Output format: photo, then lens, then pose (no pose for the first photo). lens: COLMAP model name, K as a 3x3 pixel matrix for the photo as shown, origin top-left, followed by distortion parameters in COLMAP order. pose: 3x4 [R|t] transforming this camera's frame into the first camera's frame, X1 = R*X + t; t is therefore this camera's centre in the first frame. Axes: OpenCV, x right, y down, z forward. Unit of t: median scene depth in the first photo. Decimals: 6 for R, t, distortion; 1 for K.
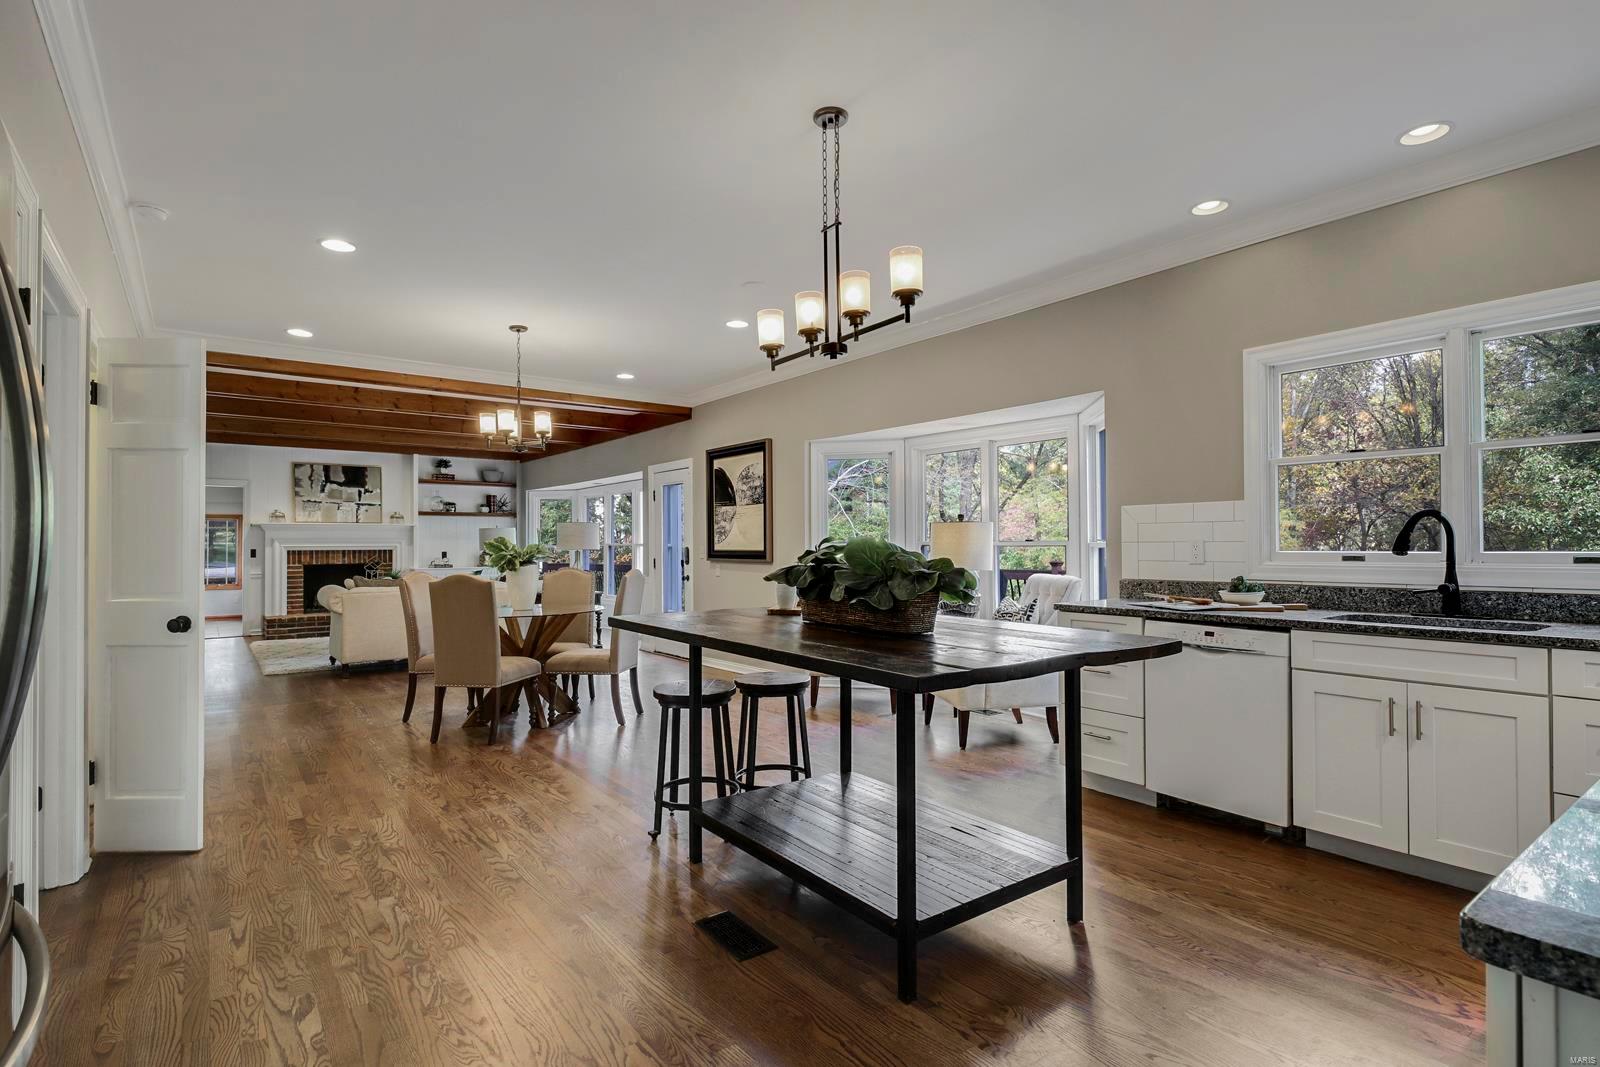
lens RADIAL K [[783.3, 0, 802.0], [0, 783.3, 540.3], [0, 0, 1]] dist [0.012621, -0.000384]
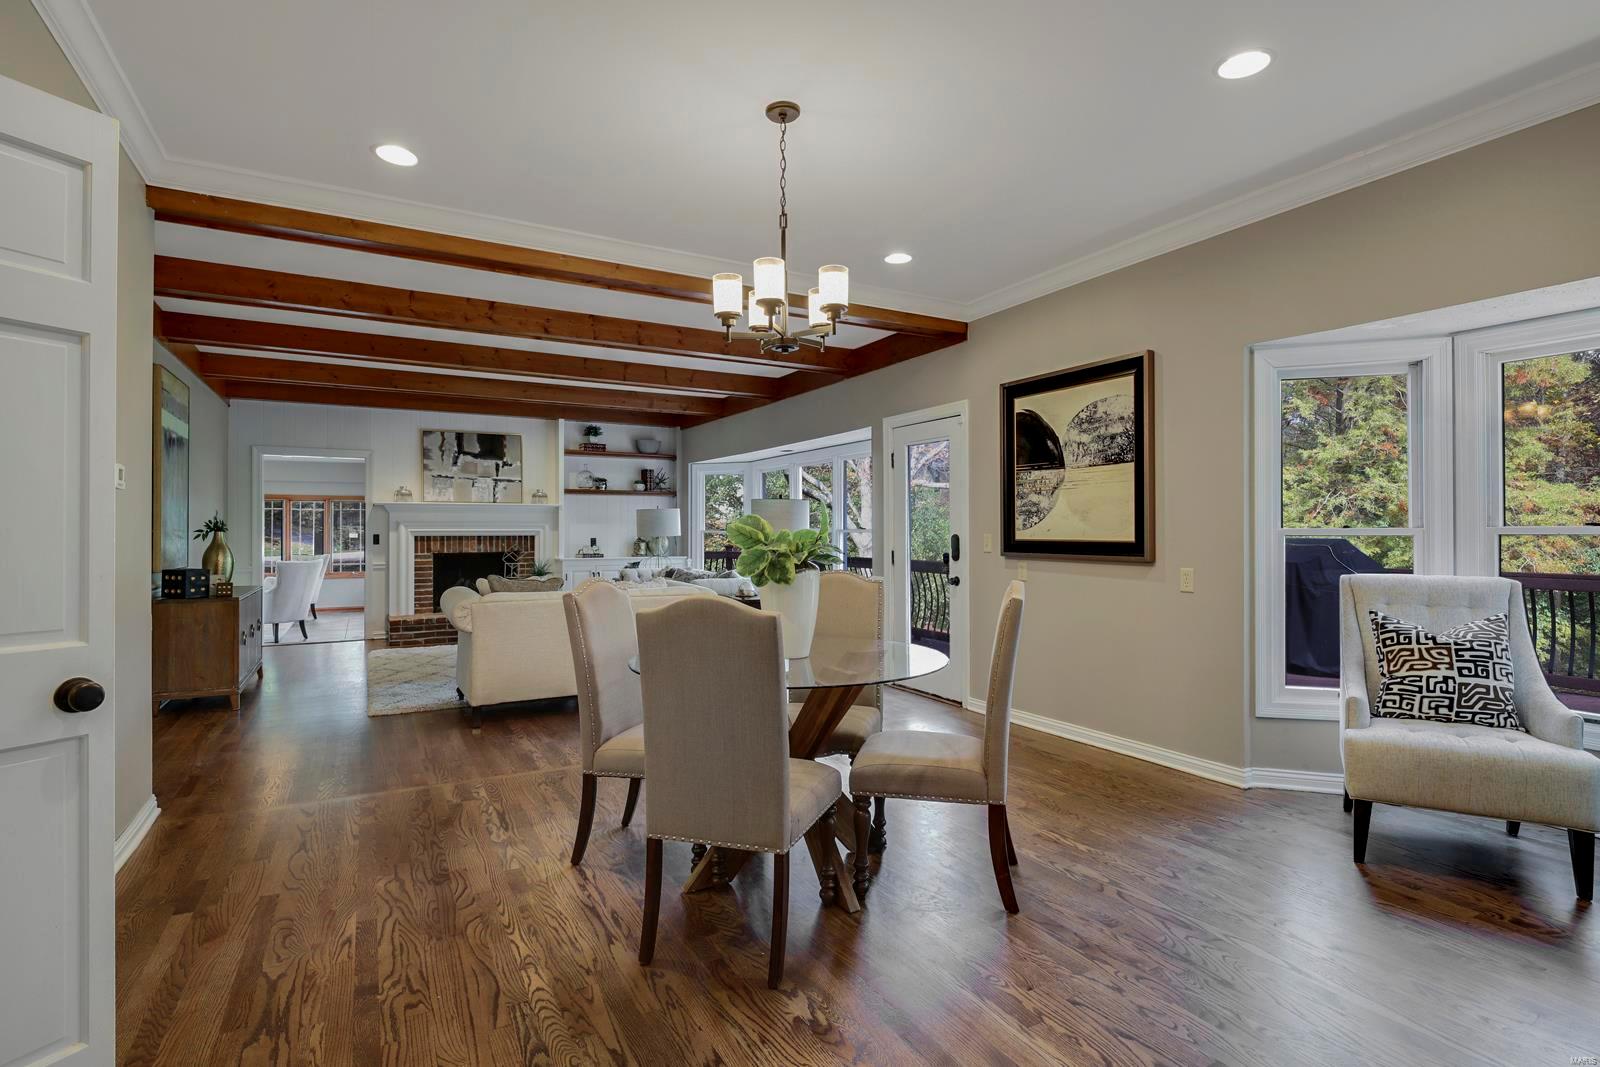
lens RADIAL K [[783.3, 0, 811.8], [0, 783.3, 533.2], [0, 0, 1]] dist [0.012621, -0.000384]
pose [[0.991338, 0.004210, -0.131268, -0.137236], [-0.003083, 0.999957, 0.008786, 0.001450], [0.131299, -0.008305, 0.991308, 0.245146]]
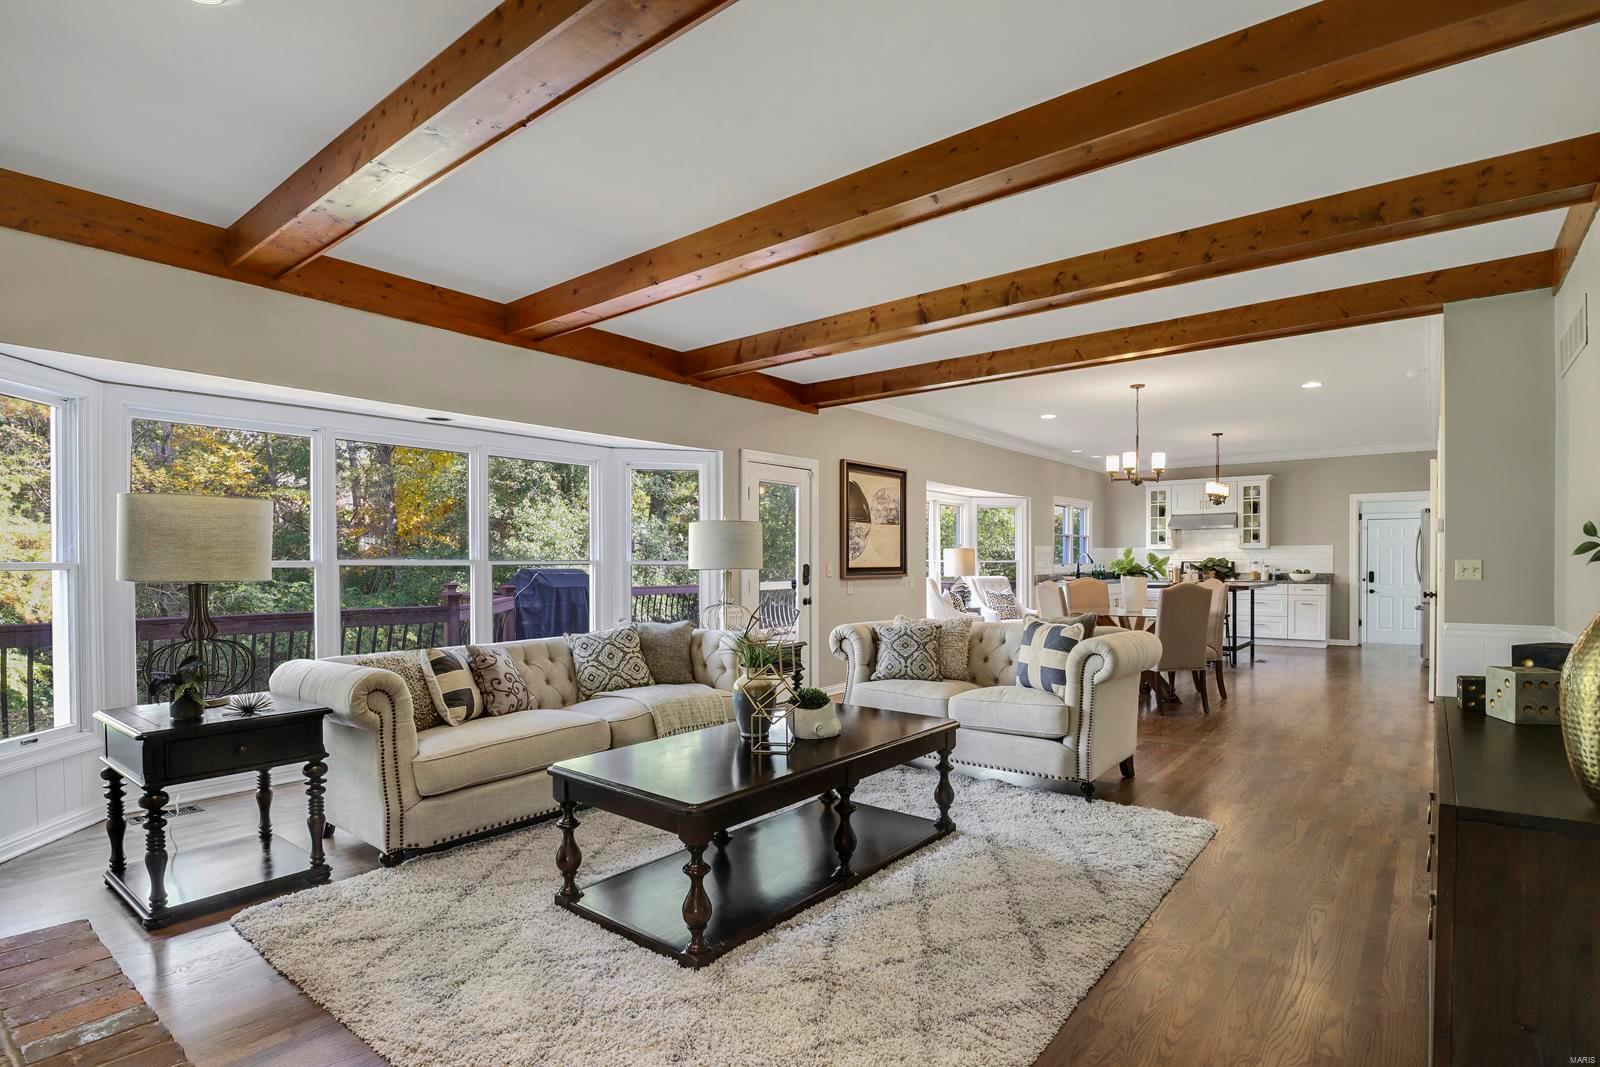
lens RADIAL K [[783.3, 0, 801.5], [0, 783.3, 550.6], [0, 0, 1]] dist [0.012621, -0.000384]
pose [[-0.261437, 0.010910, 0.965159, -0.716761], [-0.008678, 0.999869, -0.013654, 0.004183], [-0.965181, -0.011945, -0.261309, 0.926757]]
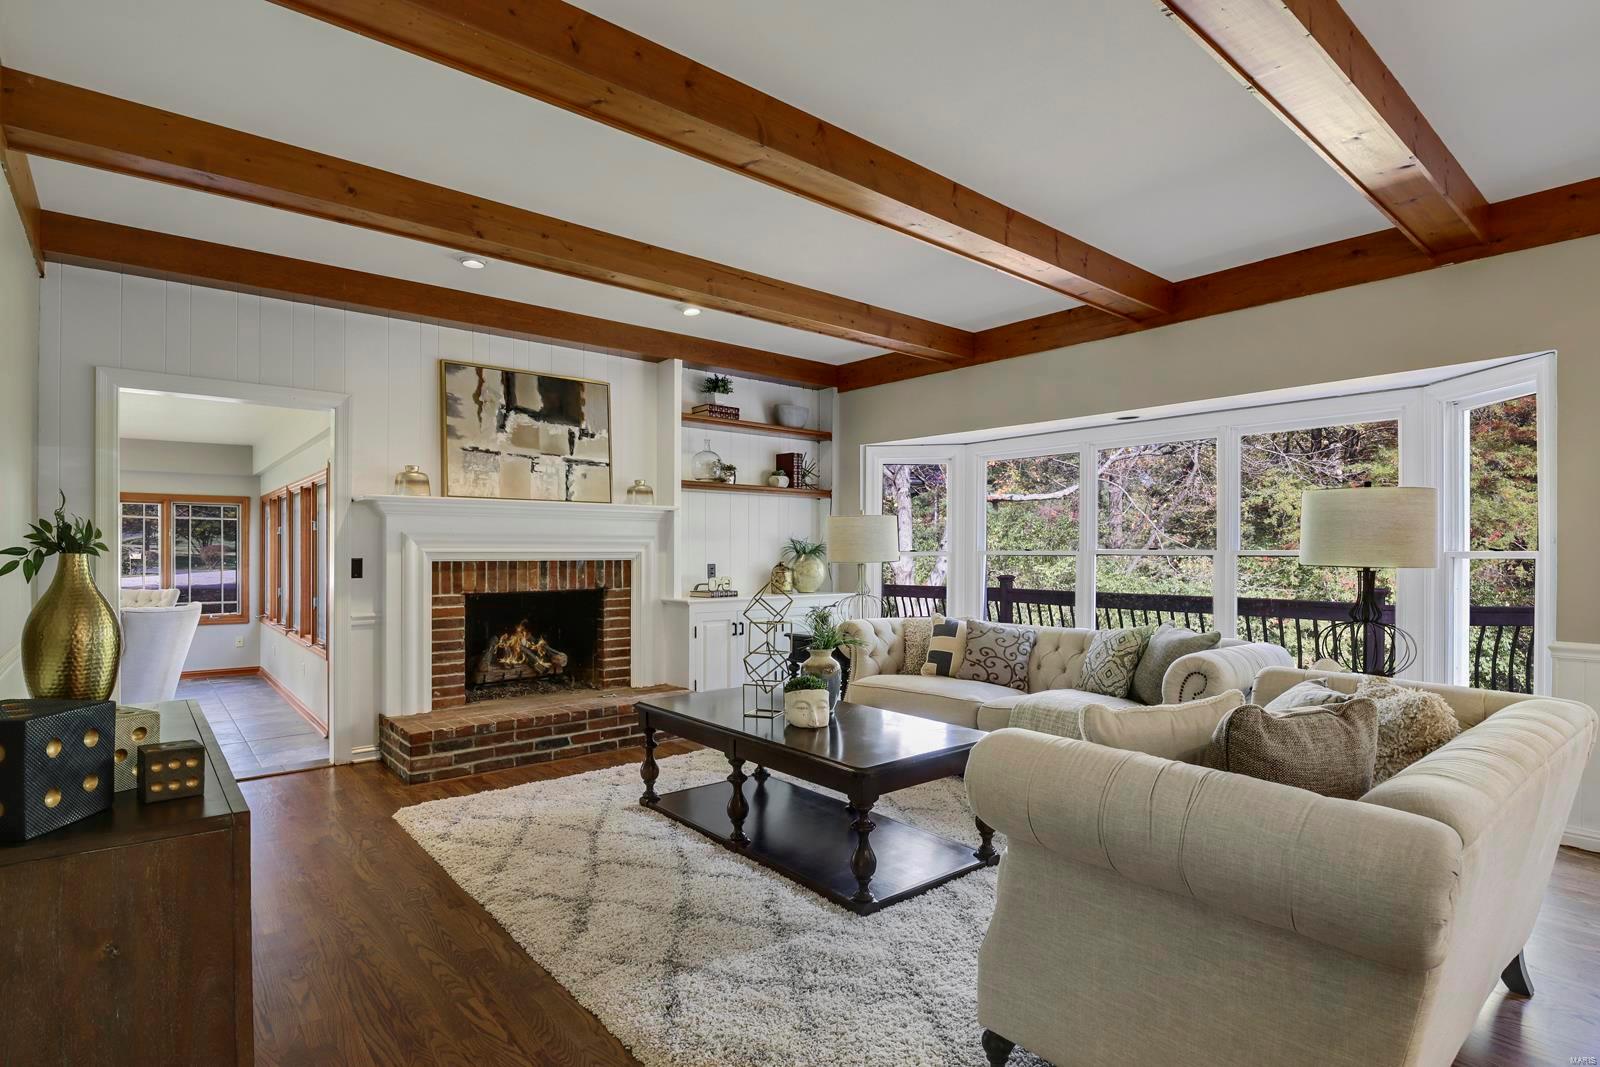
lens RADIAL K [[783.3, 0, 794.6], [0, 783.3, 555.9], [0, 0, 1]] dist [0.012621, -0.000384]
pose [[0.997584, 0.004798, 0.069304, -0.495115], [-0.005553, 0.999927, 0.010698, 0.004255], [-0.069248, -0.011057, 0.997538, 0.568184]]
